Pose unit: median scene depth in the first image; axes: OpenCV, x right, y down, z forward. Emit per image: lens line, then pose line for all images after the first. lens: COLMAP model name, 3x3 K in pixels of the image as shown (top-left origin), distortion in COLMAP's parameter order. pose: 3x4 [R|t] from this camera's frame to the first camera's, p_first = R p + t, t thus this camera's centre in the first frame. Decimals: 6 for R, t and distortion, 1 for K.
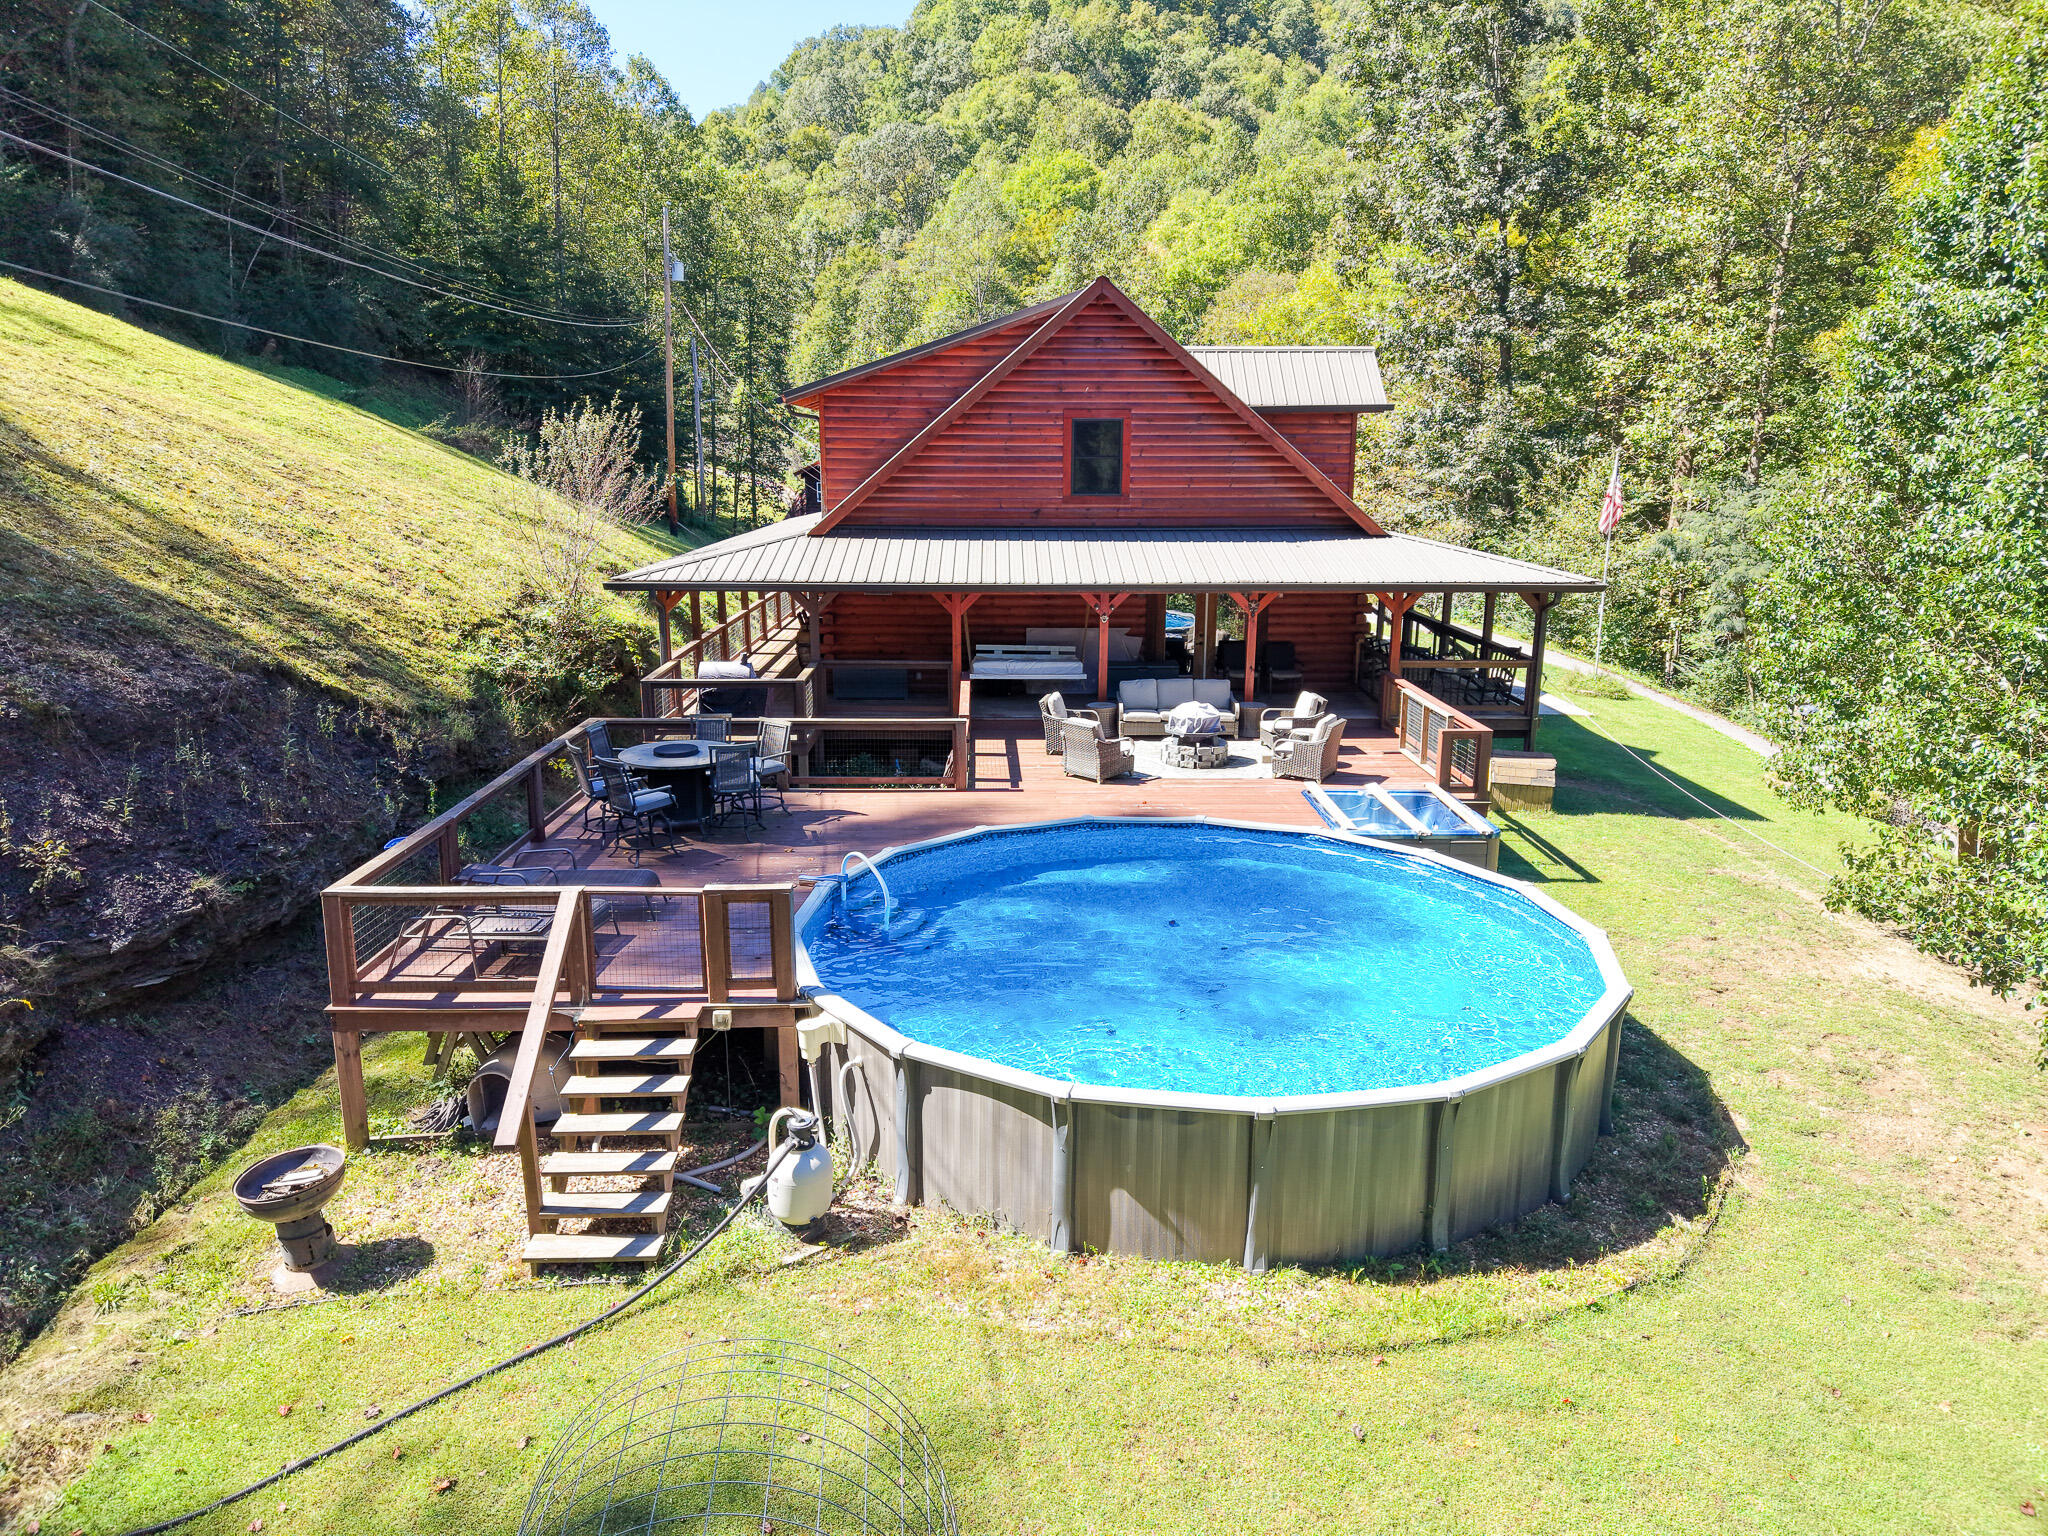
lens RADIAL K [[1396.3, 0, 1024.0], [0, 1396.3, 768.0], [0, 0, 1]] dist [-0.000938, 0.000005]
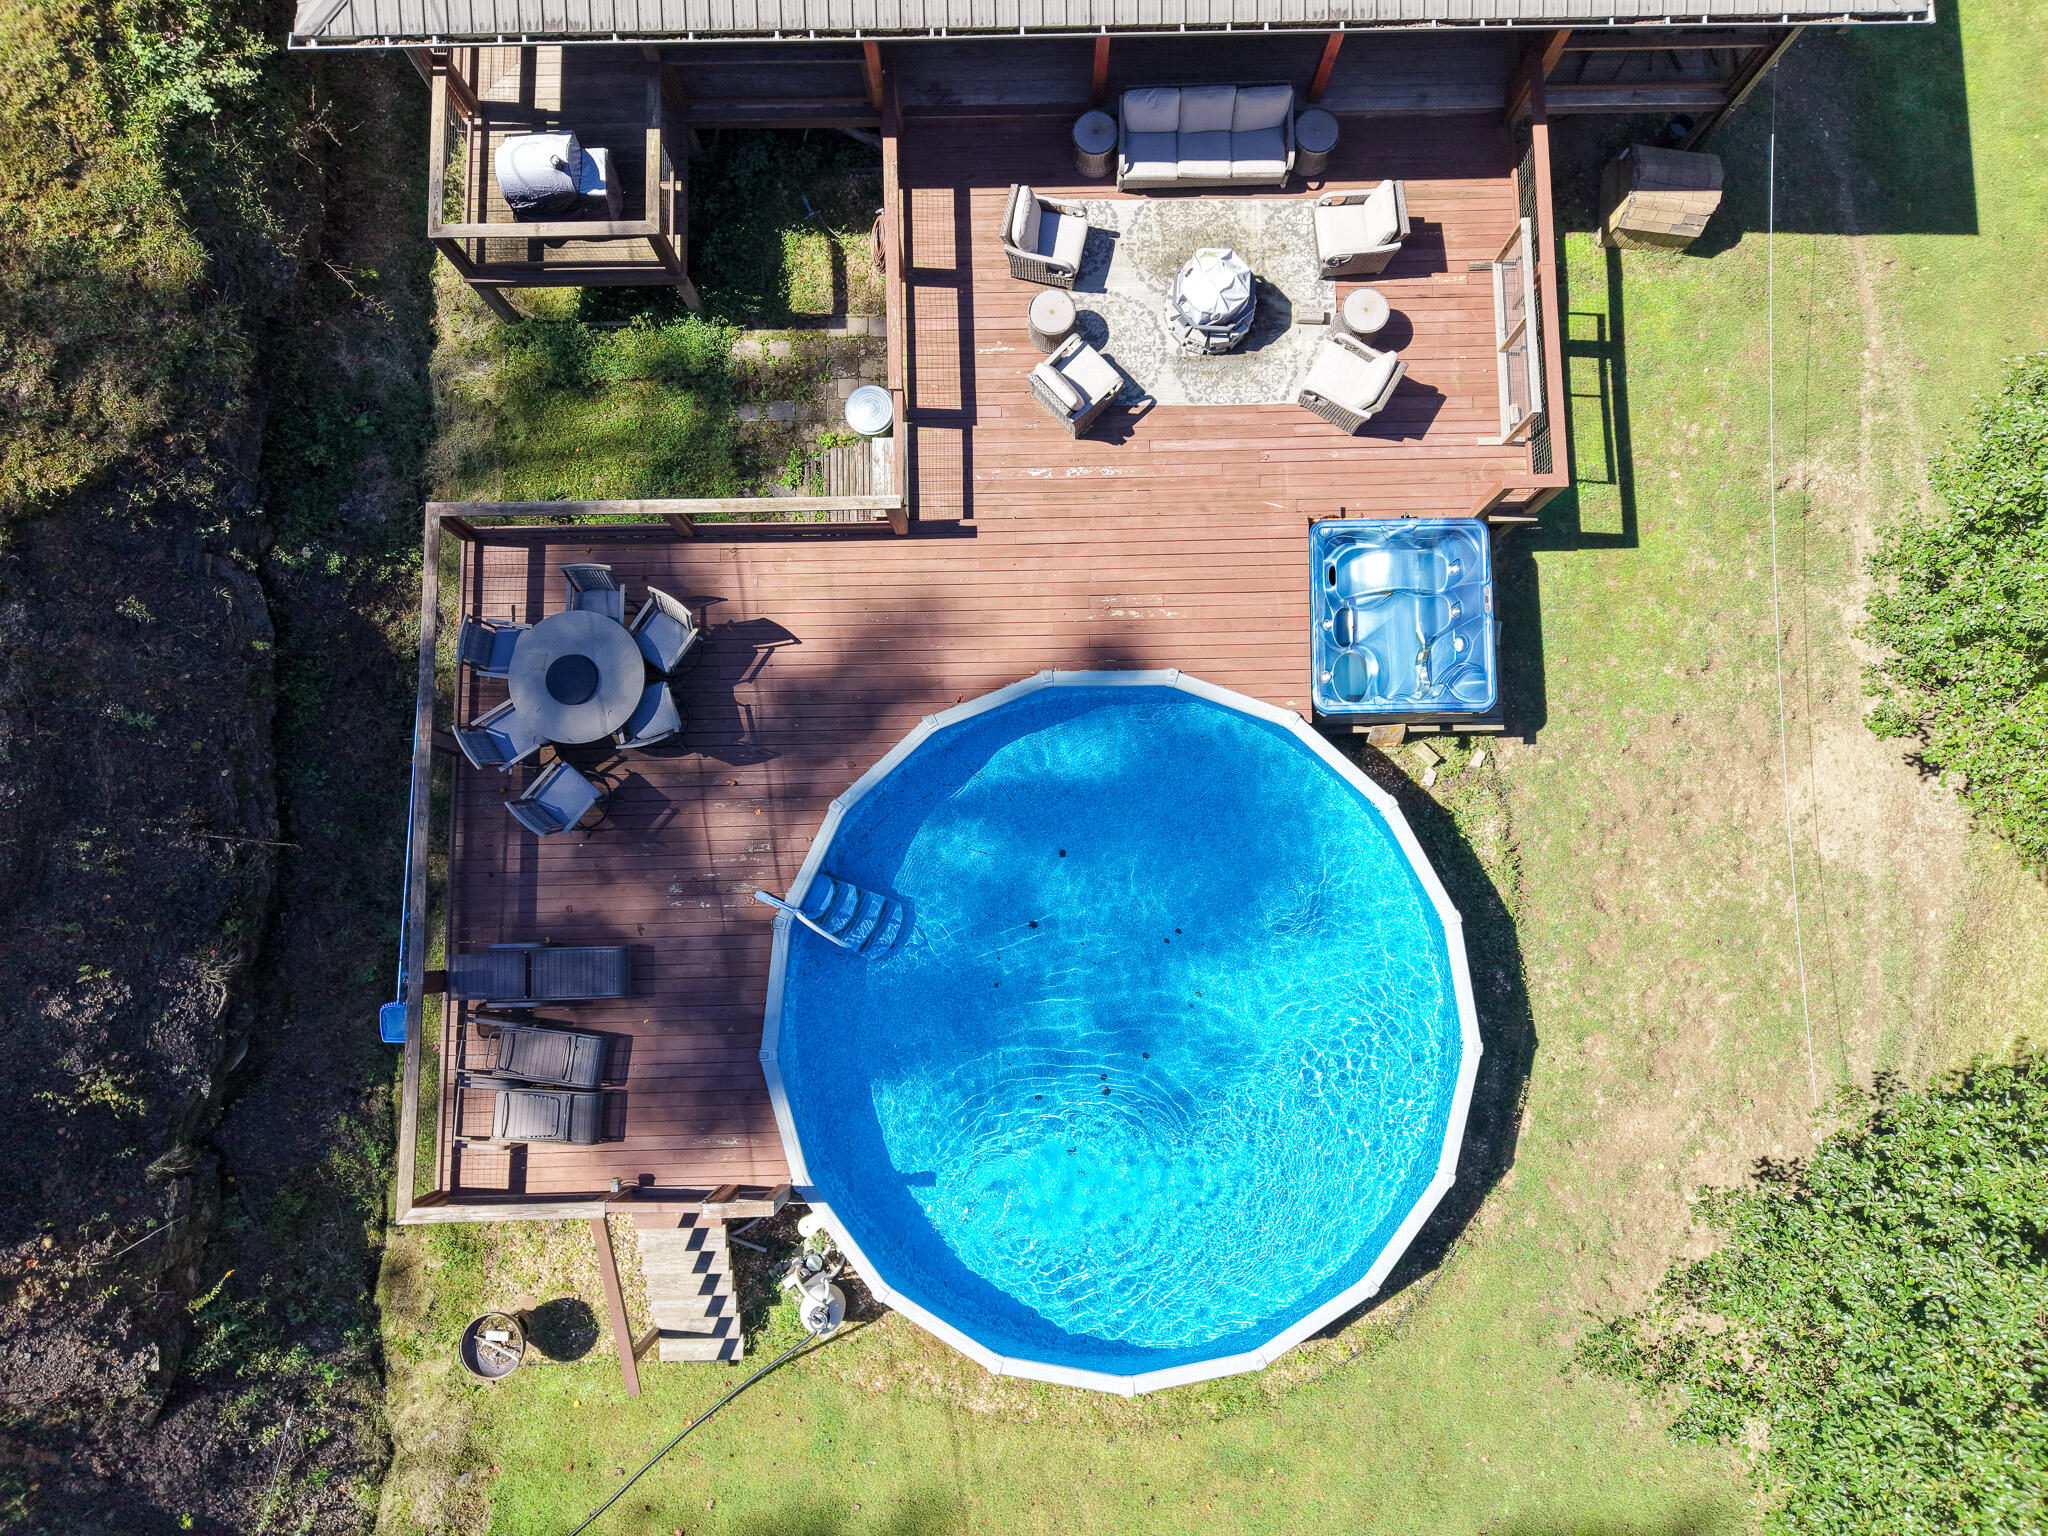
lens RADIAL K [[1396.3, 0, 1024.0], [0, 1396.3, 768.0], [0, 0, 1]] dist [-0.000938, 0.000005]
pose [[0.999969, 0.005702, -0.005339, 0.040317], [0.003188, 0.326158, 0.945310, -0.895228], [0.007132, -0.945298, 0.326129, 0.728740]]
